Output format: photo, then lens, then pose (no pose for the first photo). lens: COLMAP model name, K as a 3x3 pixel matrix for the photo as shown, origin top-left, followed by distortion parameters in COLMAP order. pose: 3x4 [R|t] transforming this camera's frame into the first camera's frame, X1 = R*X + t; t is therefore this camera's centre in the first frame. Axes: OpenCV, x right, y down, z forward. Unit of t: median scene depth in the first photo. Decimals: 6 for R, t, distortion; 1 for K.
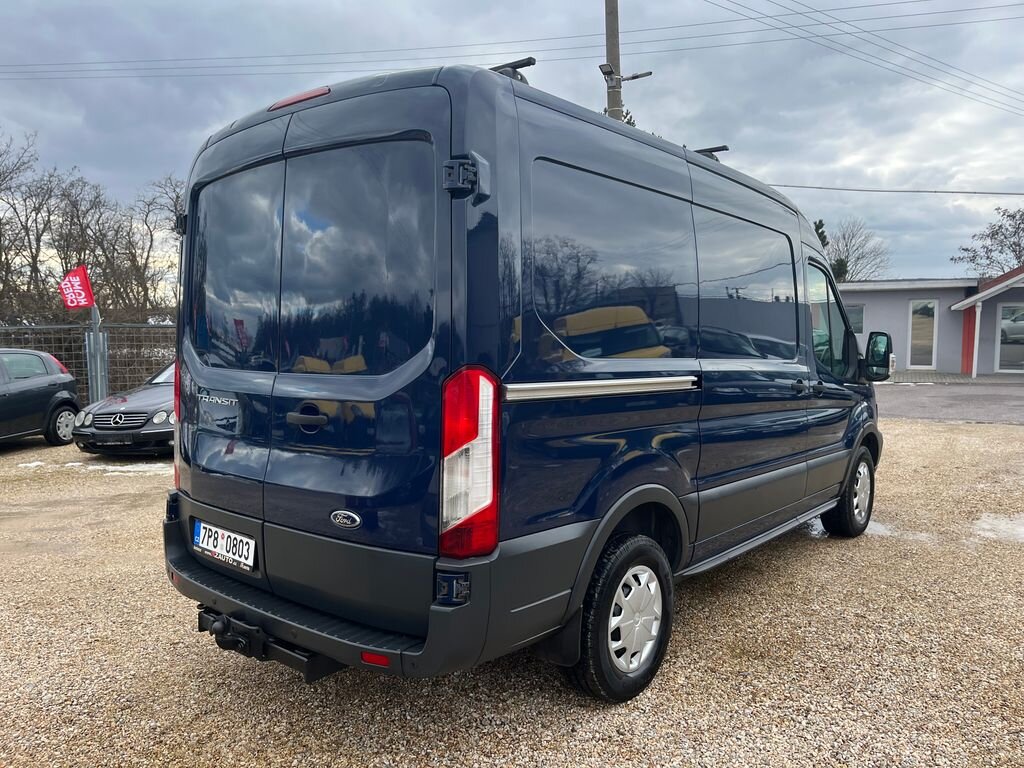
lens RADIAL K [[793.7, 0, 515.2], [0, 793.7, 386.2], [0, 0, 1]] dist [0.038508, -0.000863]
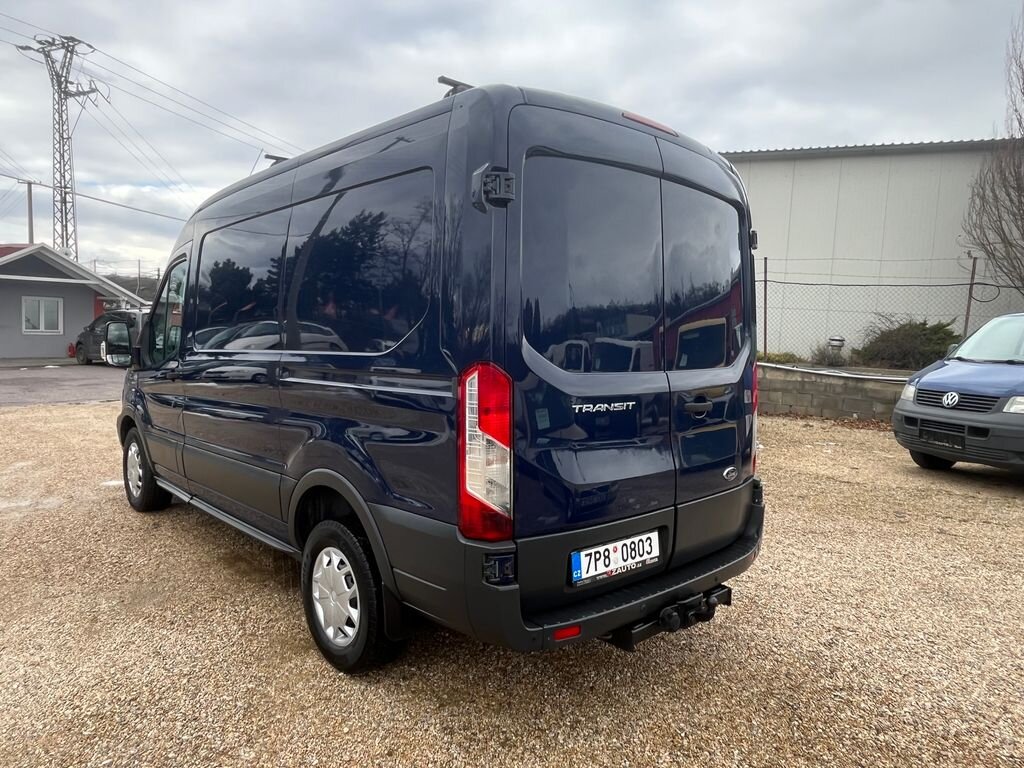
lens RADIAL K [[708.5, 0, 513.8], [0, 708.5, 372.1], [0, 0, 1]] dist [0.001811, 0.001054]
pose [[0.115137, -0.058265, 0.991639, -1.222389], [0.047457, 0.997461, 0.053097, -0.073630], [-0.992215, 0.040947, 0.117609, 1.029386]]
